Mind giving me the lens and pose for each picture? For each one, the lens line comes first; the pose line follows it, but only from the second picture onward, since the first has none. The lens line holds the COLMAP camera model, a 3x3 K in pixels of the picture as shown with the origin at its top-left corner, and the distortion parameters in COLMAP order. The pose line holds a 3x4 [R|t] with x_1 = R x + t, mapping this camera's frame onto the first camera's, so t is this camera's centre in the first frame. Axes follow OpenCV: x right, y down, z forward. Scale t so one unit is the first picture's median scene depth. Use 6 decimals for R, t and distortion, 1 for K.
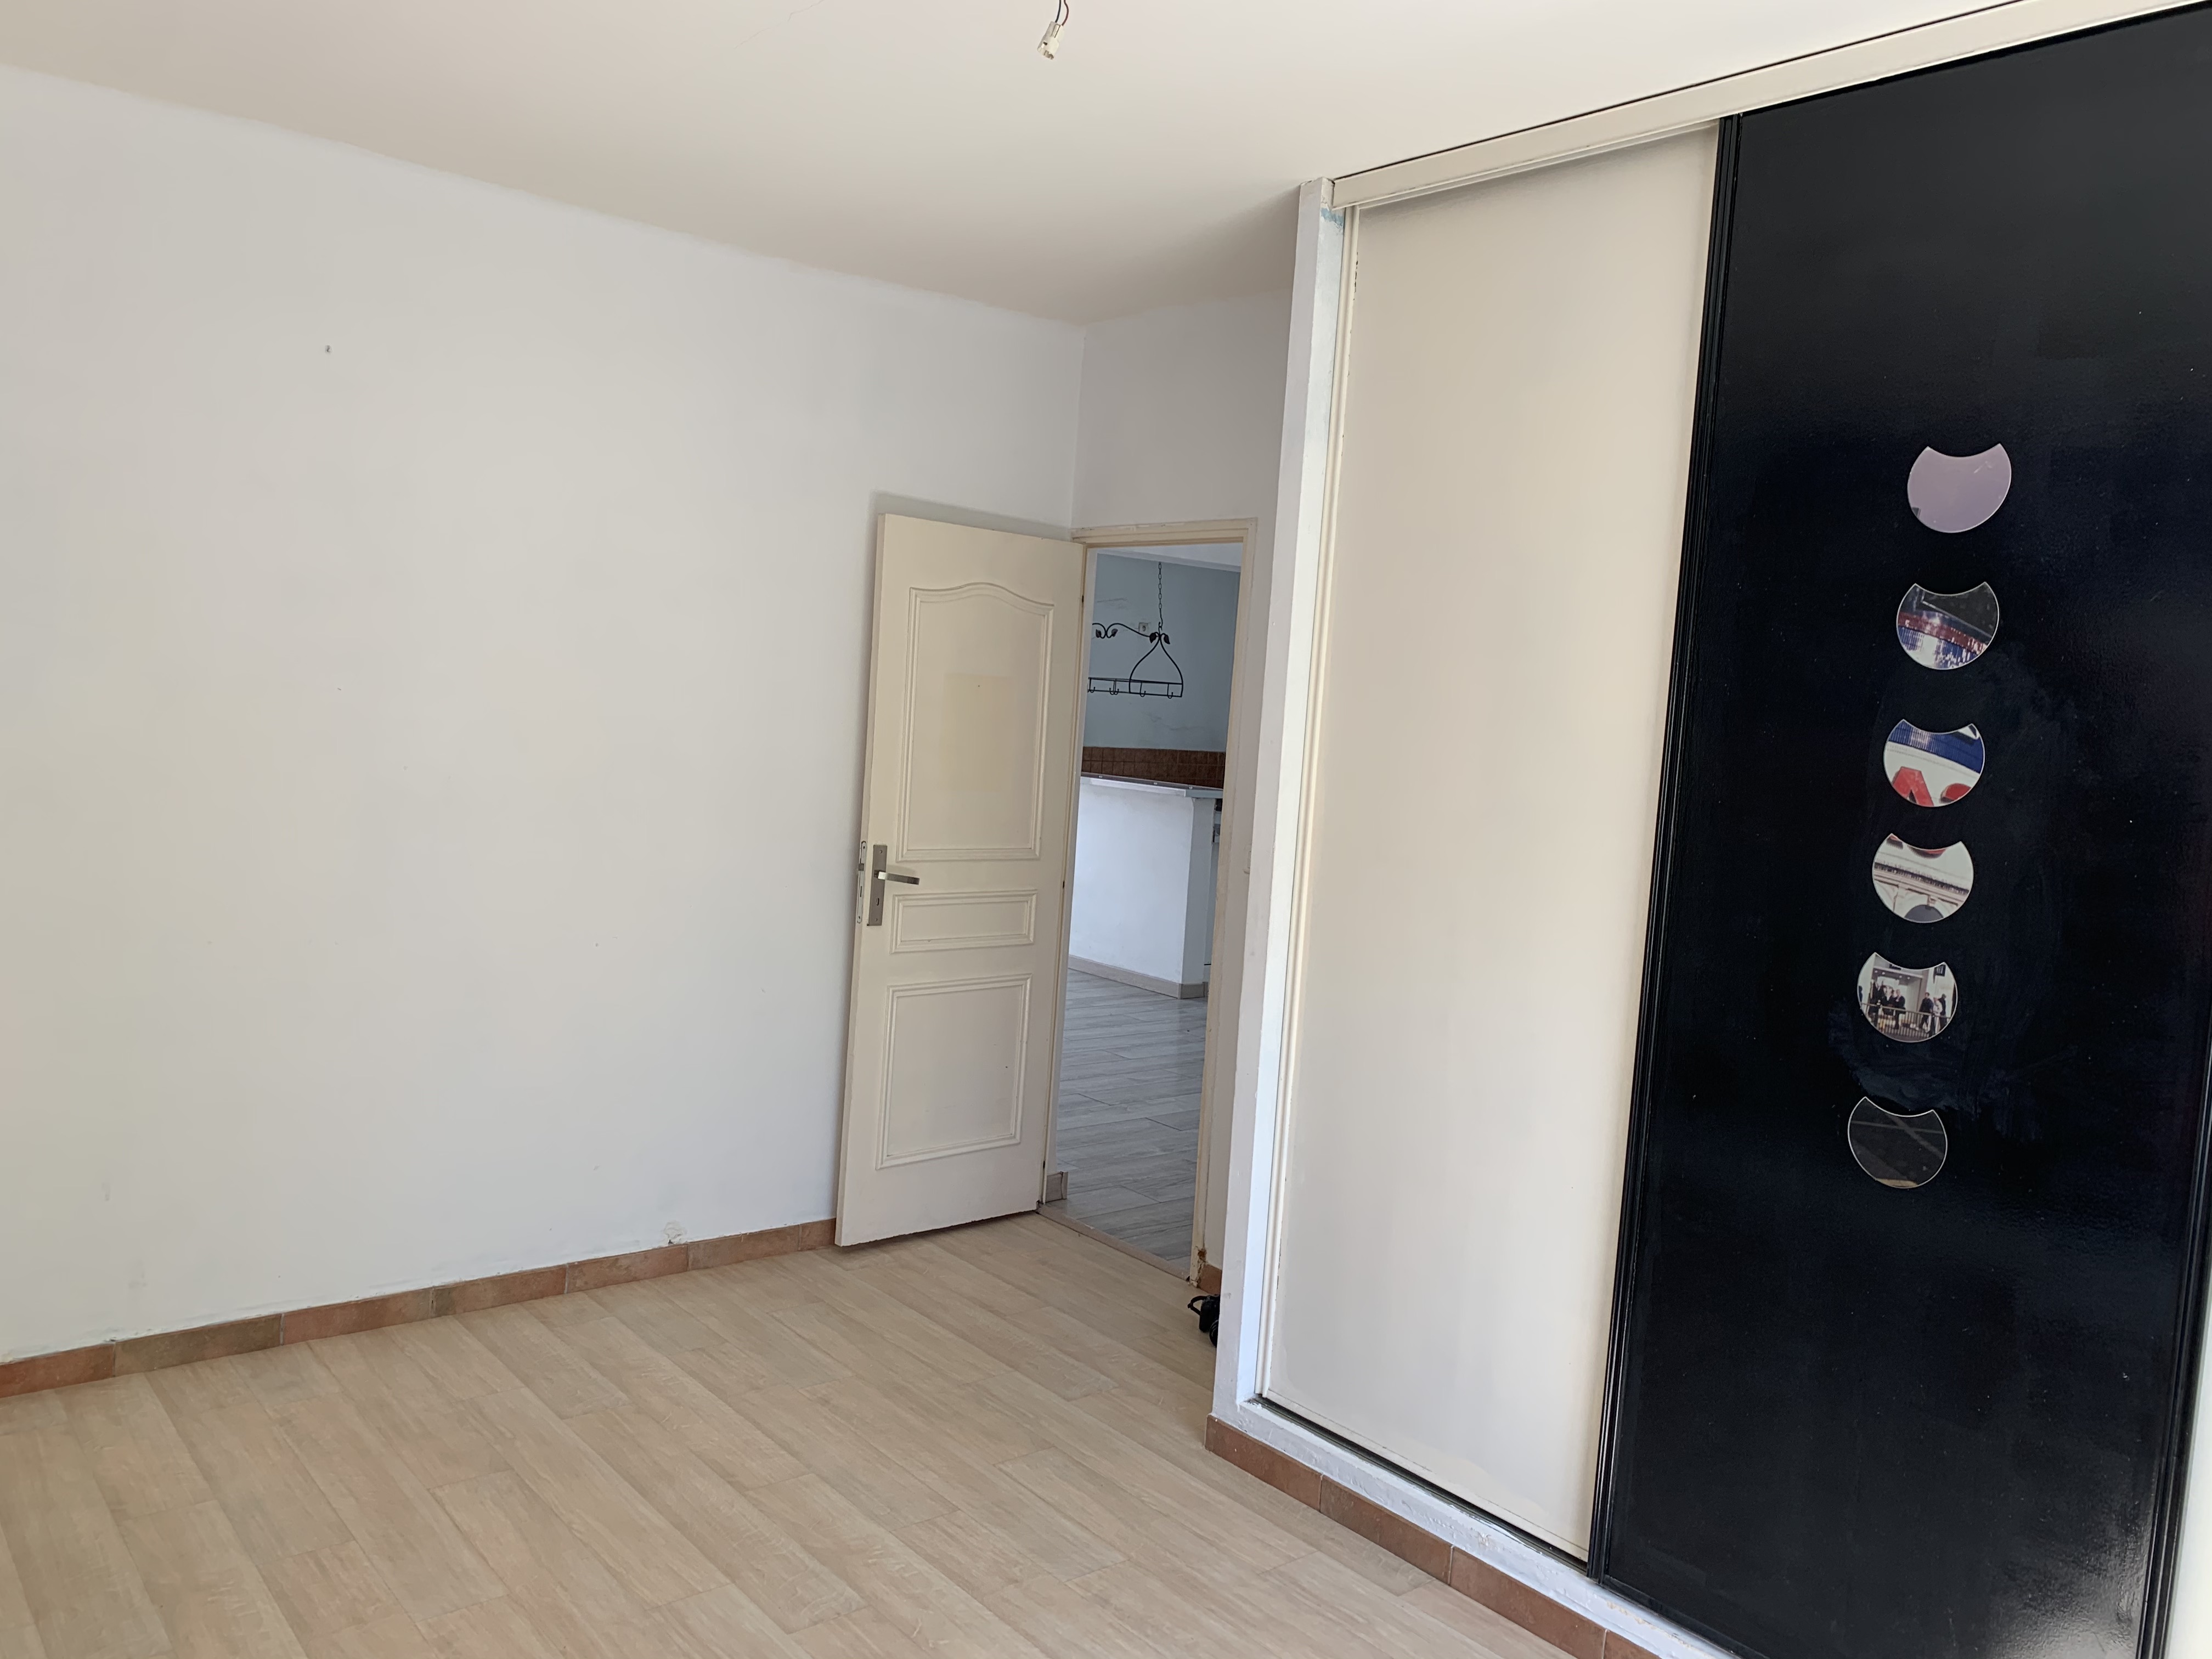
lens RADIAL K [[1686.6, 0, 1102.6], [0, 1686.6, 818.2], [0, 0, 1]] dist [-0.000131, -0.005265]
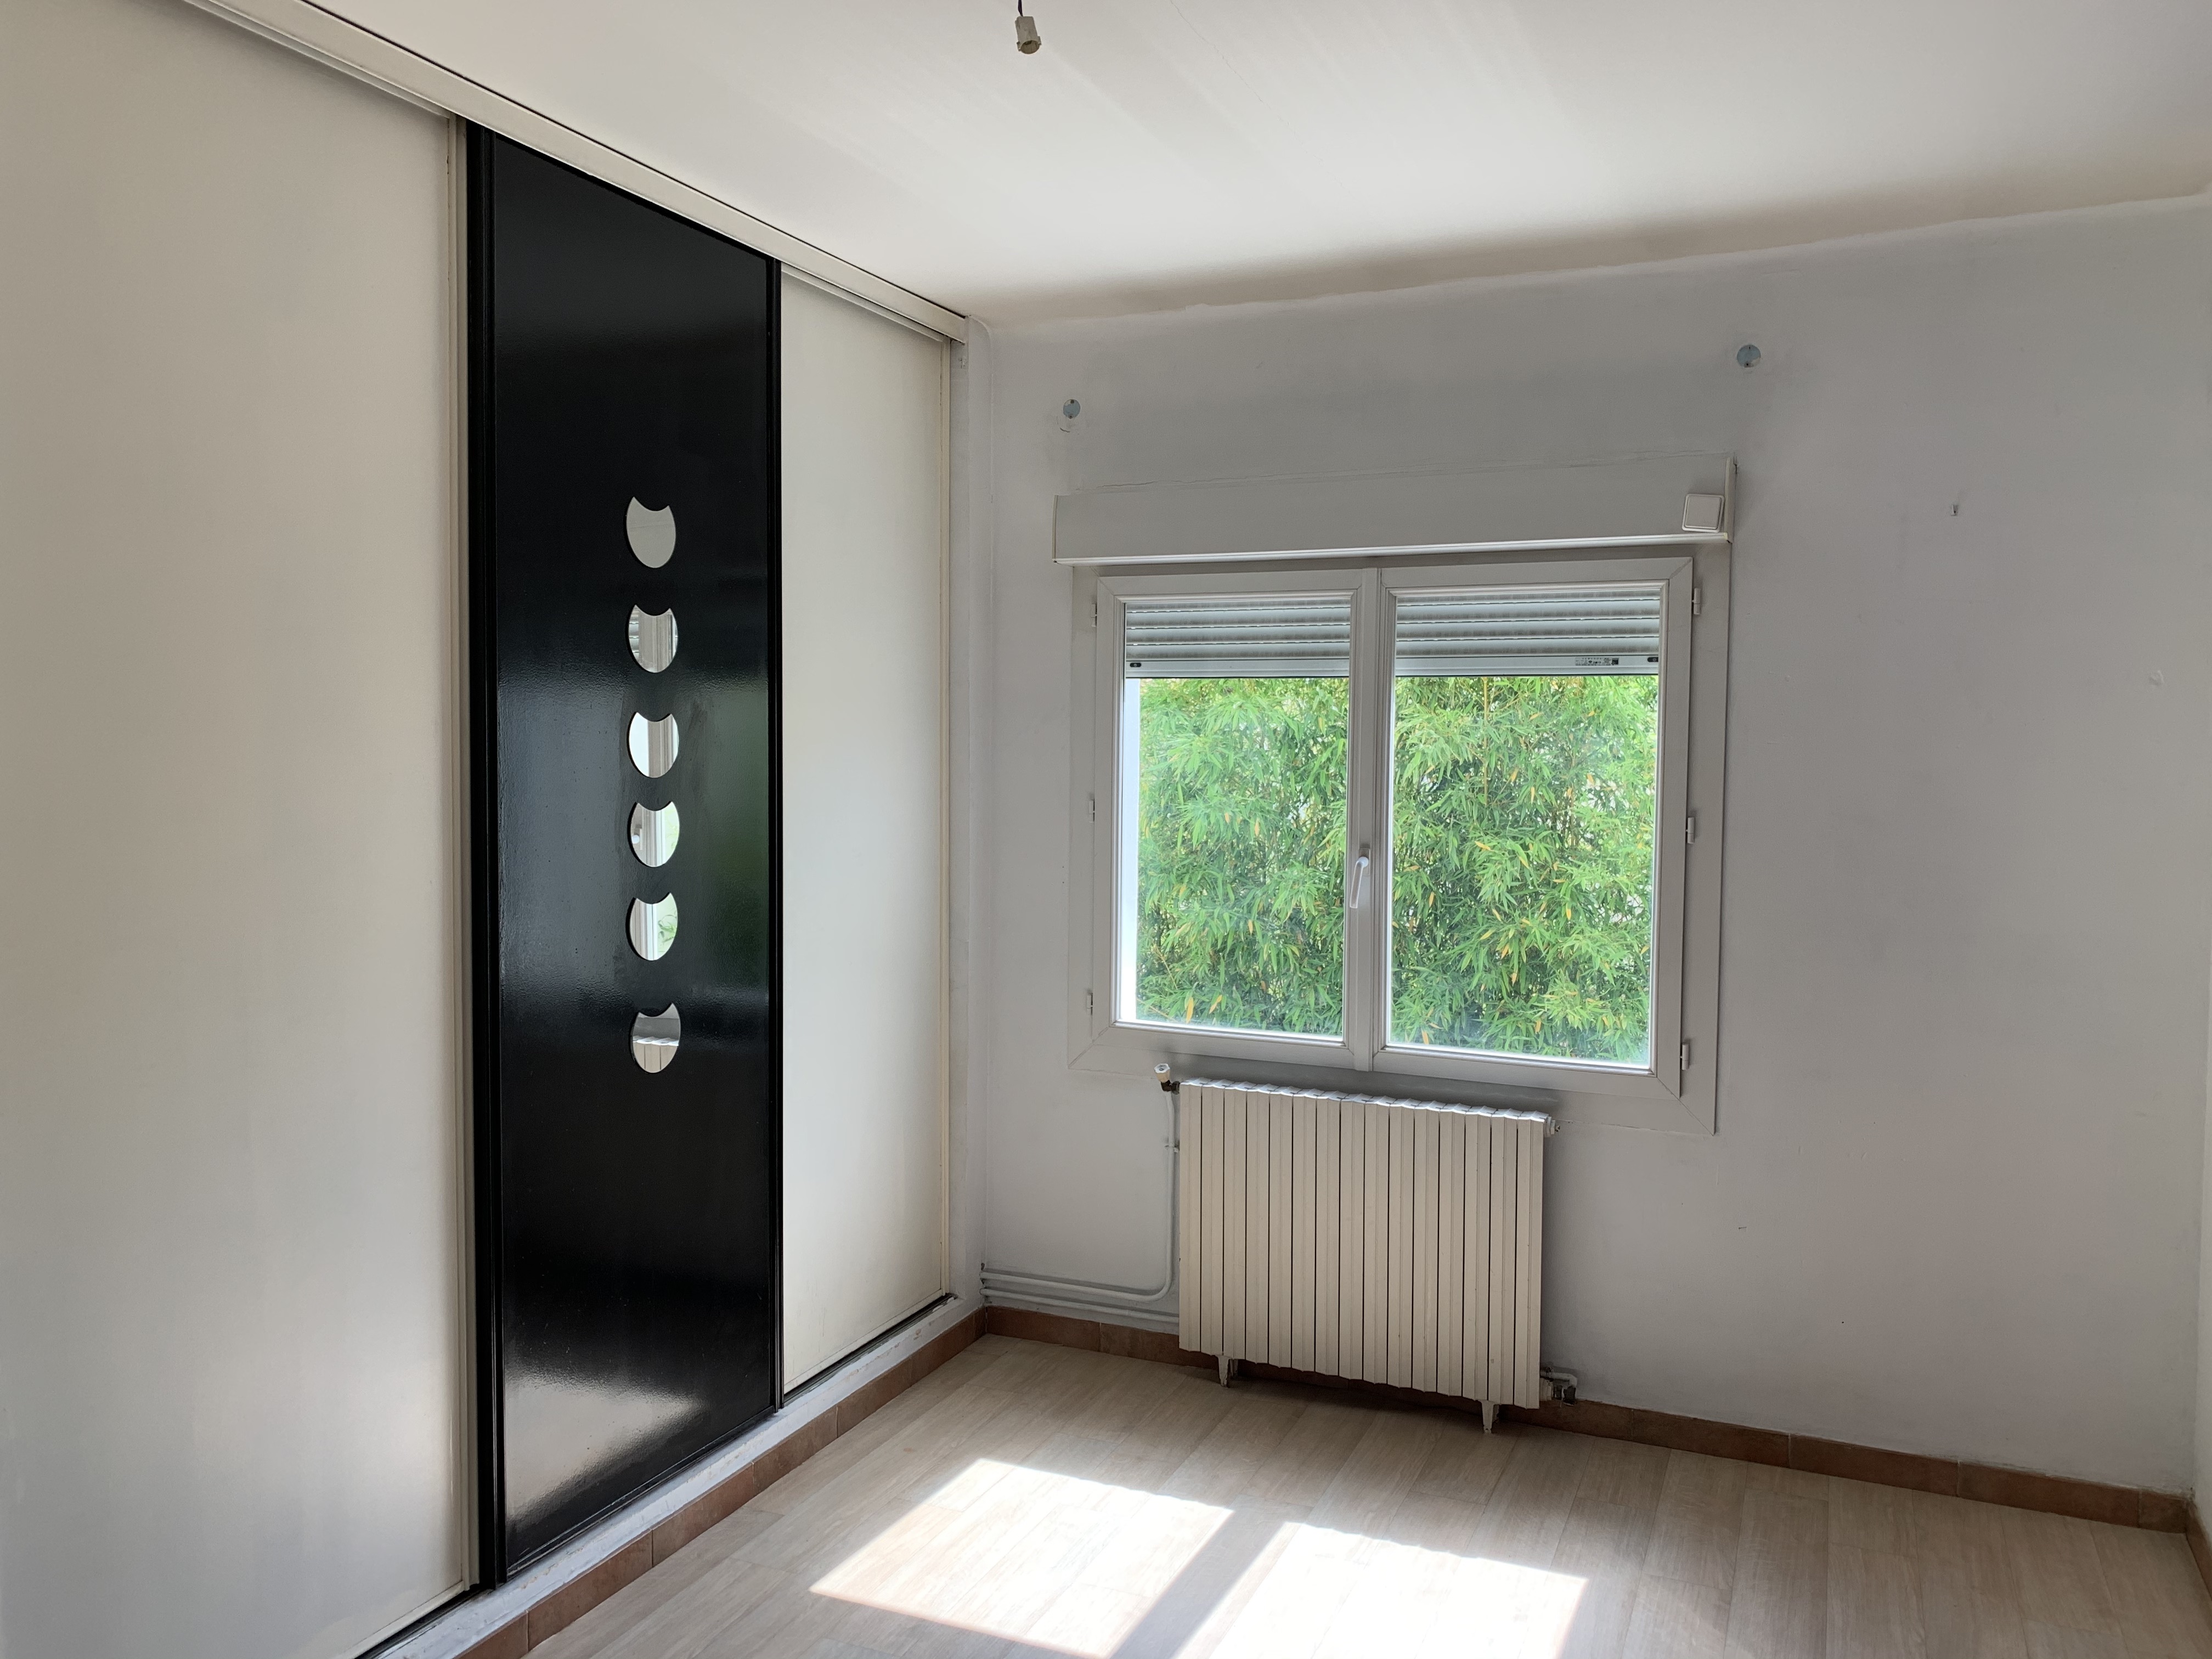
lens RADIAL K [[1686.6, 0, 1102.6], [0, 1686.6, 818.2], [0, 0, 1]] dist [-0.000131, -0.005265]
pose [[-0.449835, -0.098144, 0.887703, -0.820898], [0.027032, 0.991992, 0.123372, -0.127631], [-0.892702, 0.079494, -0.443580, 1.266813]]
